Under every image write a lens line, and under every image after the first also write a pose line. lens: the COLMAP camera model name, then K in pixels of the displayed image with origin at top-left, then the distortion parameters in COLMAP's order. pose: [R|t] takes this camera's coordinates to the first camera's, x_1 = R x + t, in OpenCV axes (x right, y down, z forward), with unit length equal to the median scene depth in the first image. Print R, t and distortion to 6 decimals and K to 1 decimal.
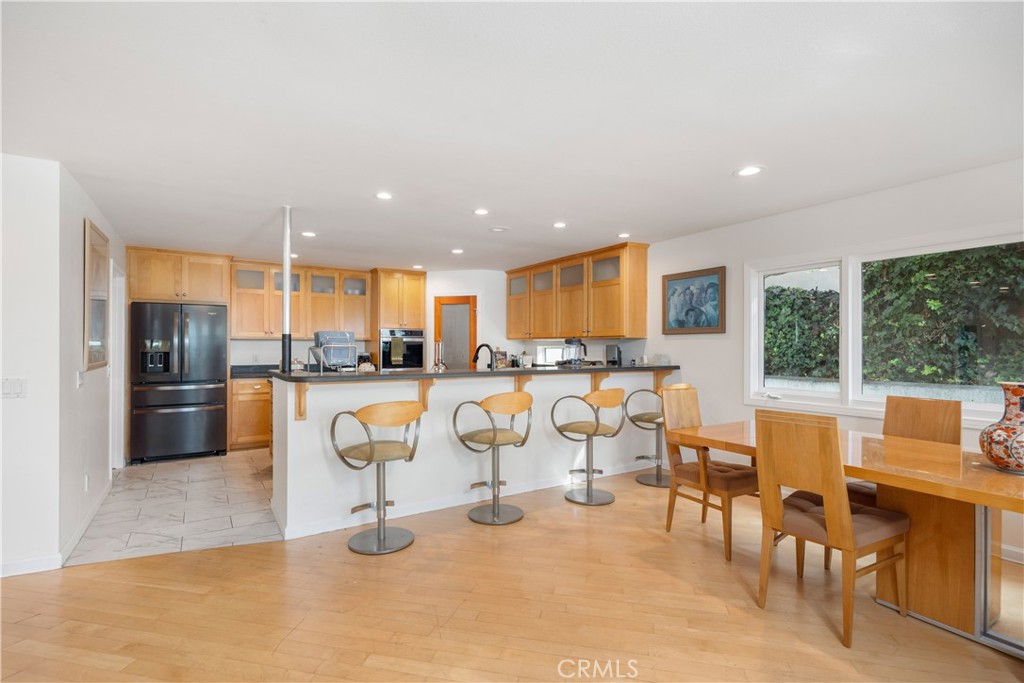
lens RADIAL K [[489.6, 0, 512.0], [0, 489.6, 341.5], [0, 0, 1]] dist [-0.000876, -0.000155]
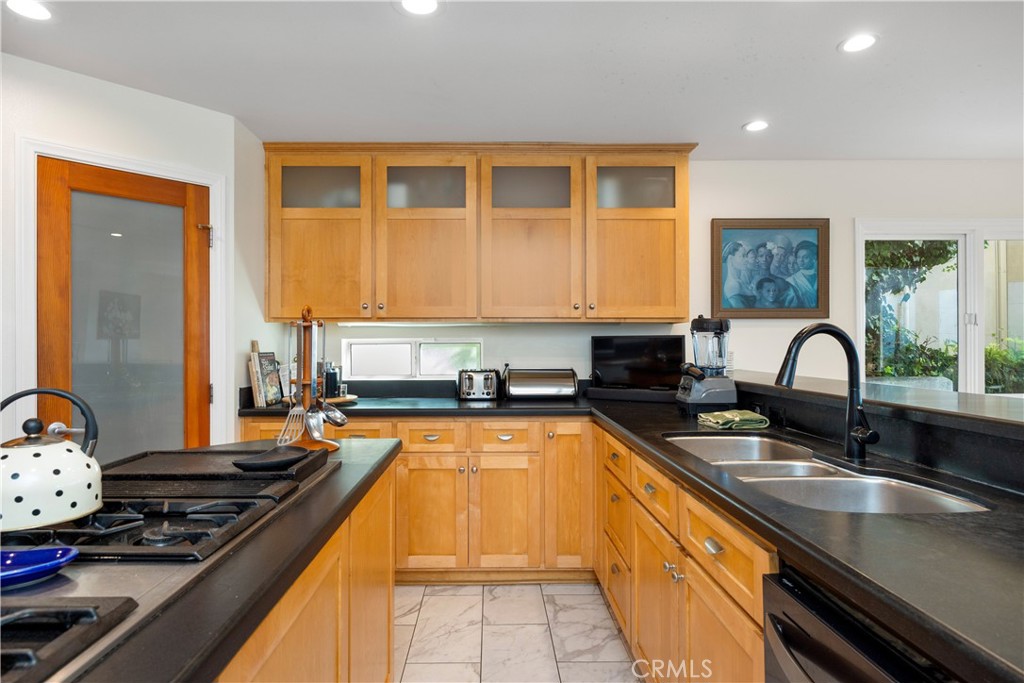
lens RADIAL K [[556.9, 0, 496.8], [0, 556.9, 341.3], [0, 0, 1]] dist [-0.003719, -0.000111]
pose [[0.523027, 0.003447, 0.852309, -0.423175], [-0.003133, 0.999993, -0.002122, 0.016350], [-0.852310, -0.001560, 0.523034, 0.918379]]
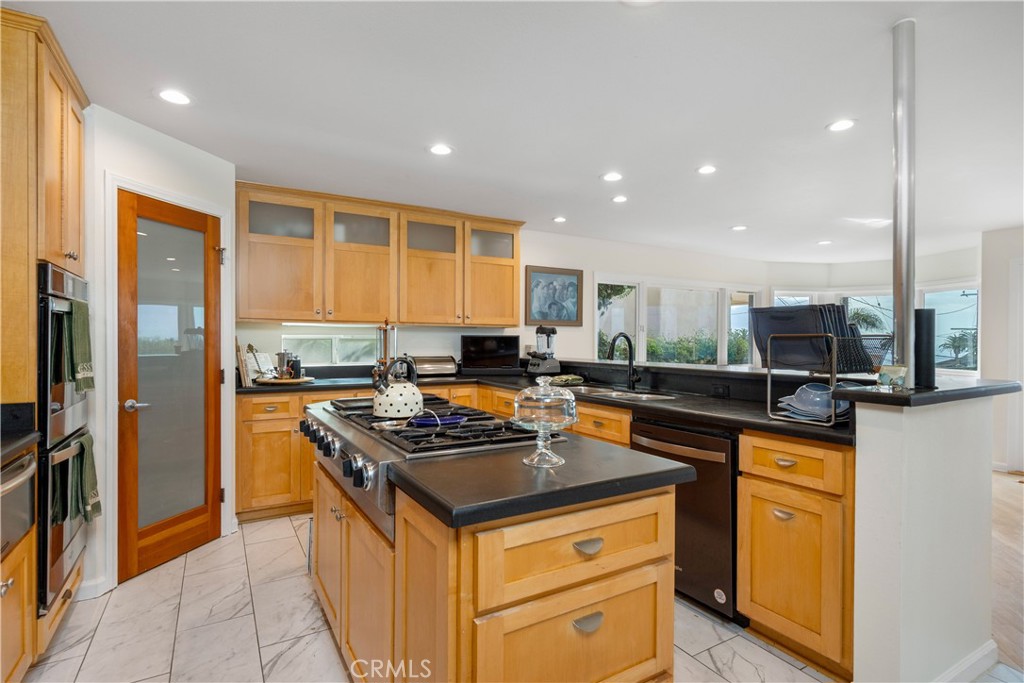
lens RADIAL K [[500.3, 0, 512.0], [0, 500.3, 341.5], [0, 0, 1]] dist [-0.002131, -0.000529]
pose [[0.030834, -0.001541, 0.999523, -0.732958], [-0.009760, 0.999951, 0.001843, 0.017366], [-0.999477, -0.009812, 0.030818, 1.051937]]
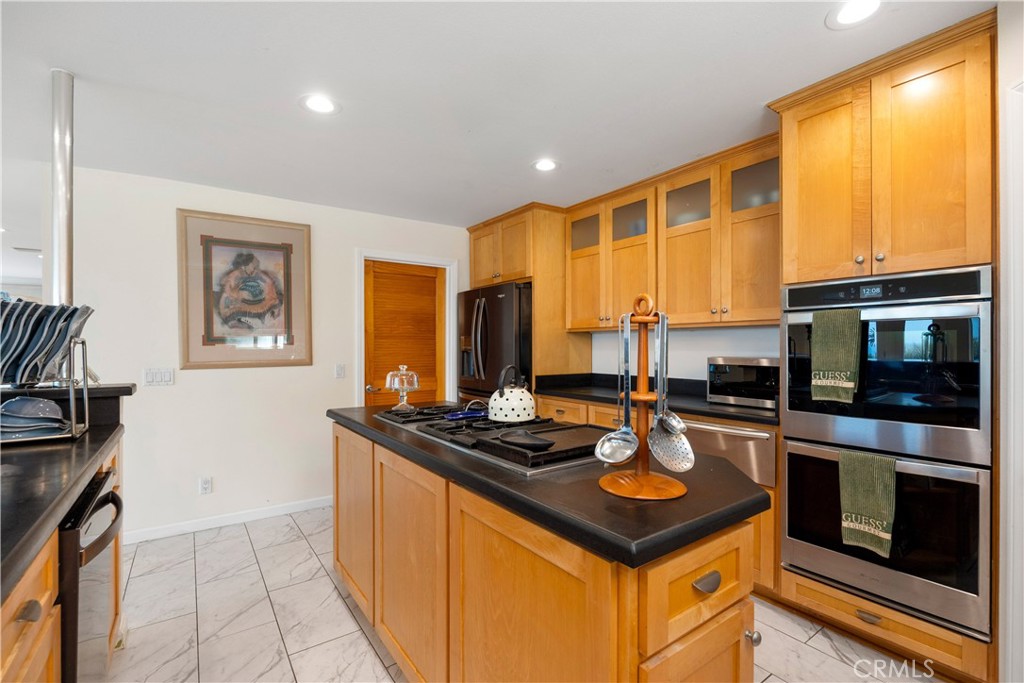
lens RADIAL K [[456.9, 0, 512.0], [0, 456.9, 341.5], [0, 0, 1]] dist [0.000591, 0.000150]
pose [[0.047417, -0.006551, -0.998854, 0.036623], [0.013196, 0.999895, -0.005932, 0.014193], [0.998788, -0.012900, 0.047498, 1.132051]]
